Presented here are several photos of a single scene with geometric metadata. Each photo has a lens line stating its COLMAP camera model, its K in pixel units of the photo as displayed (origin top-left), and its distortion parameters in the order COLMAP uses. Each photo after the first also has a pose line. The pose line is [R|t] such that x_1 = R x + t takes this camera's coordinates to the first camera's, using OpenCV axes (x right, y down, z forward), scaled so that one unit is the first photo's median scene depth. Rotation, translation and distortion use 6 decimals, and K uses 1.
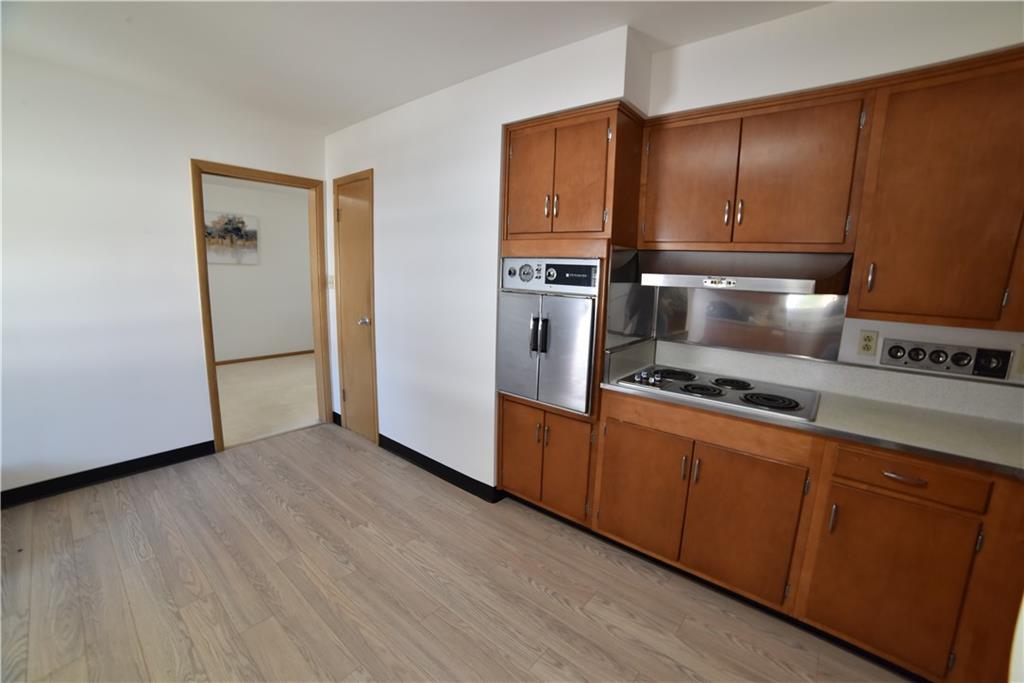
lens RADIAL K [[415.2, 0, 522.2], [0, 415.2, 336.3], [0, 0, 1]] dist [-0.101446, 0.032737]
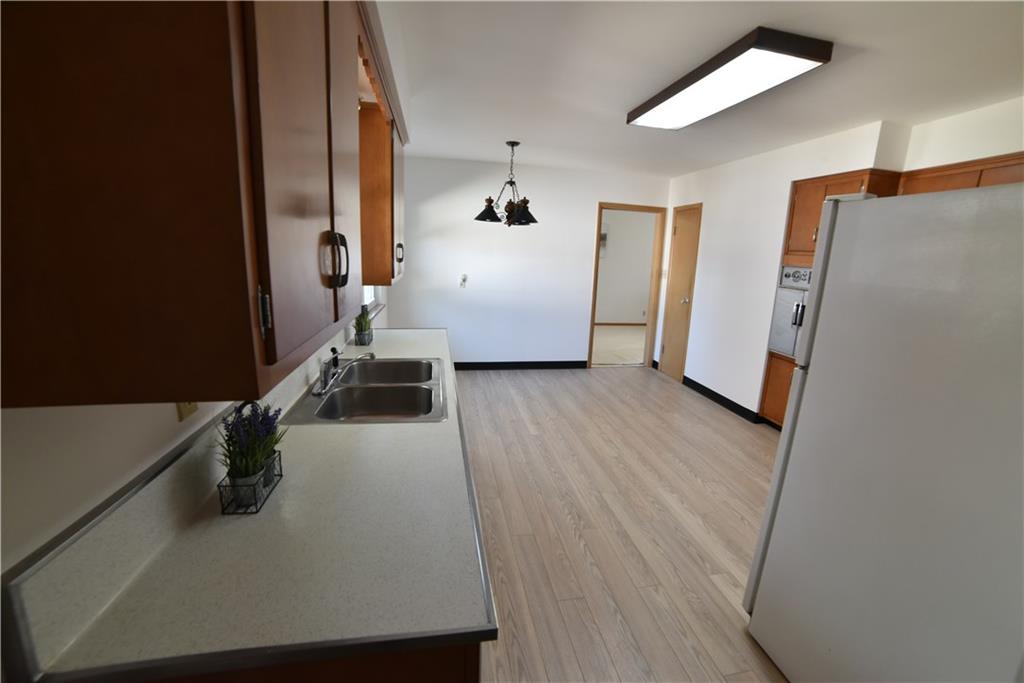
lens RADIAL K [[415.2, 0, 522.2], [0, 415.2, 336.3], [0, 0, 1]] dist [-0.101446, 0.032737]
pose [[0.762123, 0.130405, -0.634163, 0.177666], [-0.116406, 0.991143, 0.063918, 0.086649], [0.636881, 0.025107, 0.770553, -0.729287]]
